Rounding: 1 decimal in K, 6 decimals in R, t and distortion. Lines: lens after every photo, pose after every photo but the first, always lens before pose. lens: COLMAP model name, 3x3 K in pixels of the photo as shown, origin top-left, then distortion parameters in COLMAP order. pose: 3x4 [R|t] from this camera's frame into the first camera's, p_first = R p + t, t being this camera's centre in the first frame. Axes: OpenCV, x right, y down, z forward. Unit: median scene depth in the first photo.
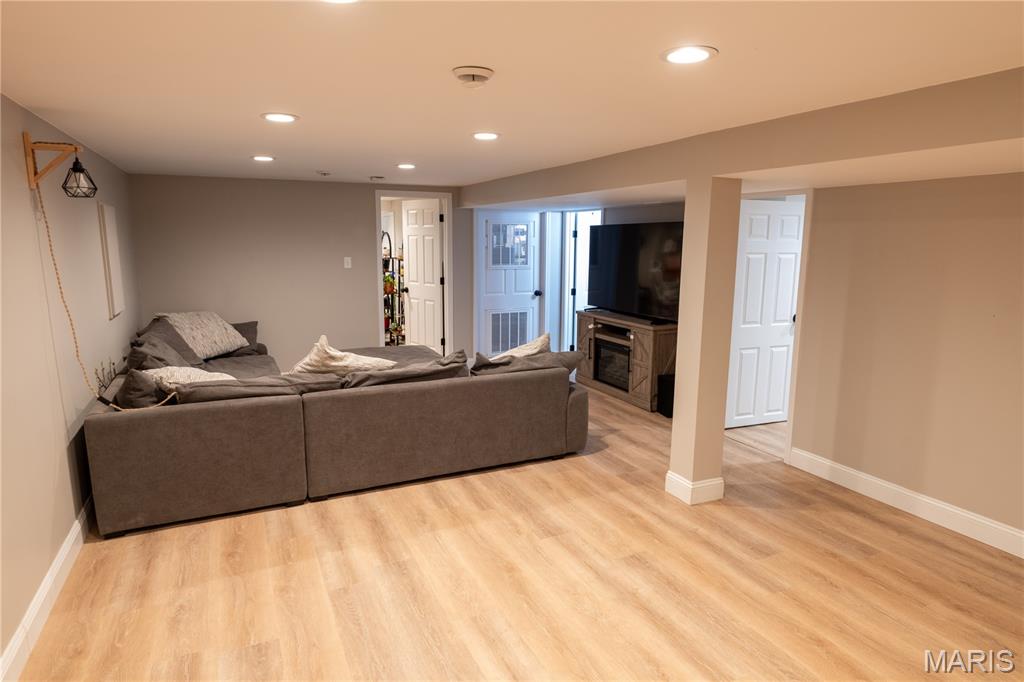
lens RADIAL K [[594.0, 0, 506.6], [0, 594.0, 340.6], [0, 0, 1]] dist [-0.022146, 0.011827]
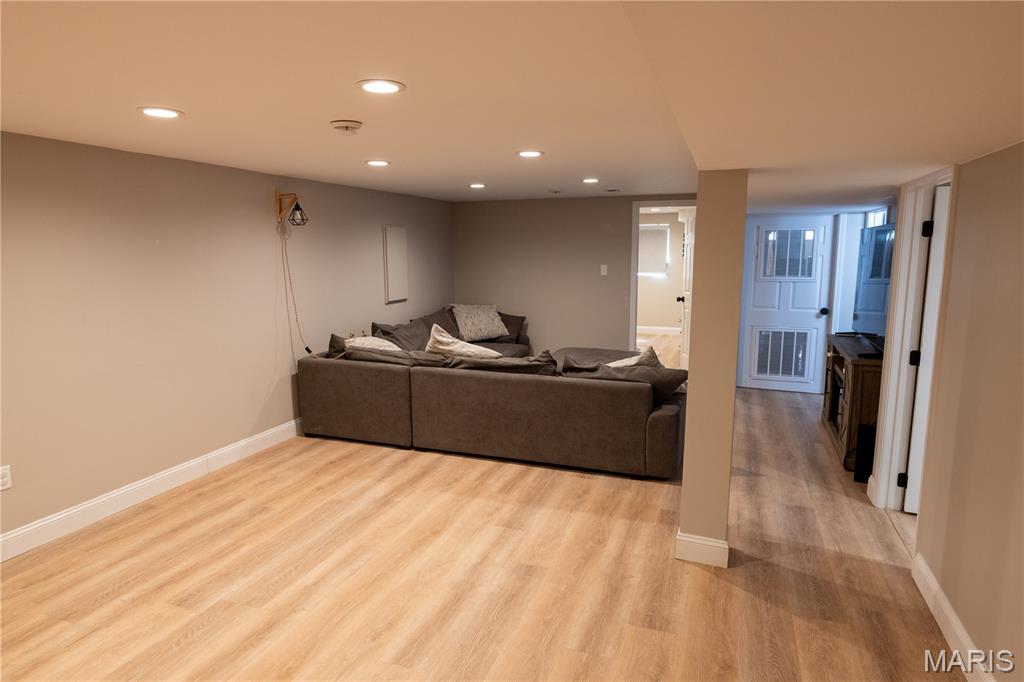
lens RADIAL K [[594.0, 0, 506.6], [0, 594.0, 340.6], [0, 0, 1]] dist [-0.022146, 0.011827]
pose [[0.690055, 0.102427, -0.716472, 0.717849], [-0.113494, 0.993002, 0.032649, -0.032365], [0.714803, 0.058786, 0.696851, 0.216754]]
